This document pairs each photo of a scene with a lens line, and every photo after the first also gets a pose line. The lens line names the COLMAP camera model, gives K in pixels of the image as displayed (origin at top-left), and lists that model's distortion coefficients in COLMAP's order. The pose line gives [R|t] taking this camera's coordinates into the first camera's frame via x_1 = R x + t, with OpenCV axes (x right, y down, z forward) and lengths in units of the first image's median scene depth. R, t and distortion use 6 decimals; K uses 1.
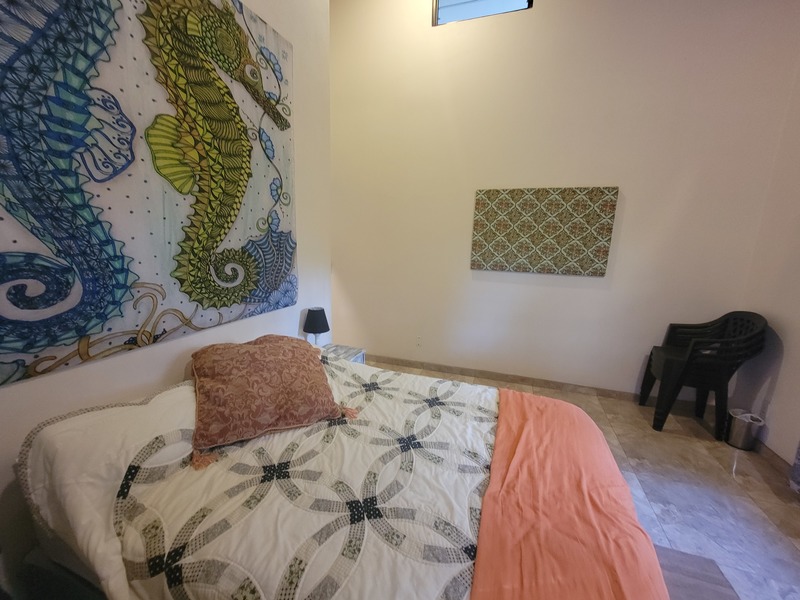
lens RADIAL K [[331.1, 0, 400.3], [0, 331.1, 306.3], [0, 0, 1]] dist [-0.000240, 0.000314]
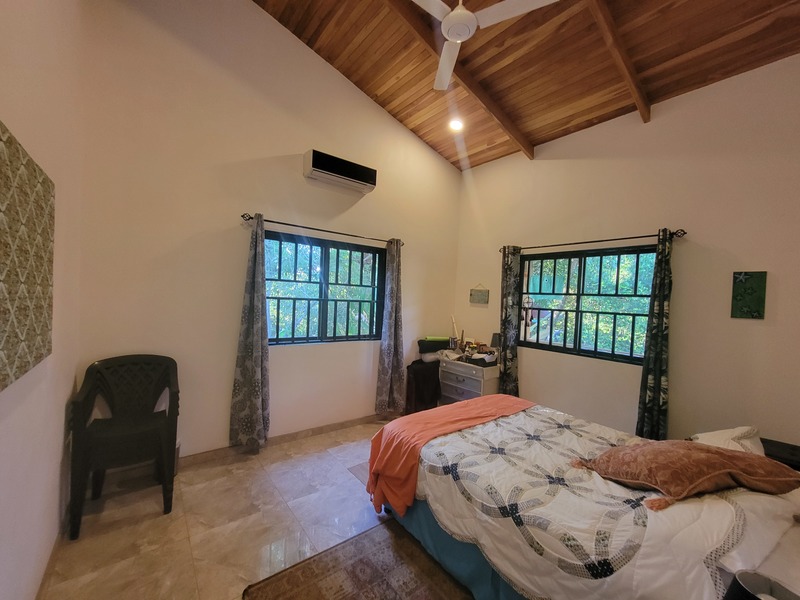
lens RADIAL K [[325.7, 0, 404.6], [0, 325.7, 304.8], [0, 0, 1]] dist [-0.019871, -0.000112]
pose [[-0.849233, -0.080055, 0.521914, -0.180876], [0.032538, 0.978627, 0.203053, -0.472049], [-0.527015, 0.189421, -0.828477, 2.145102]]
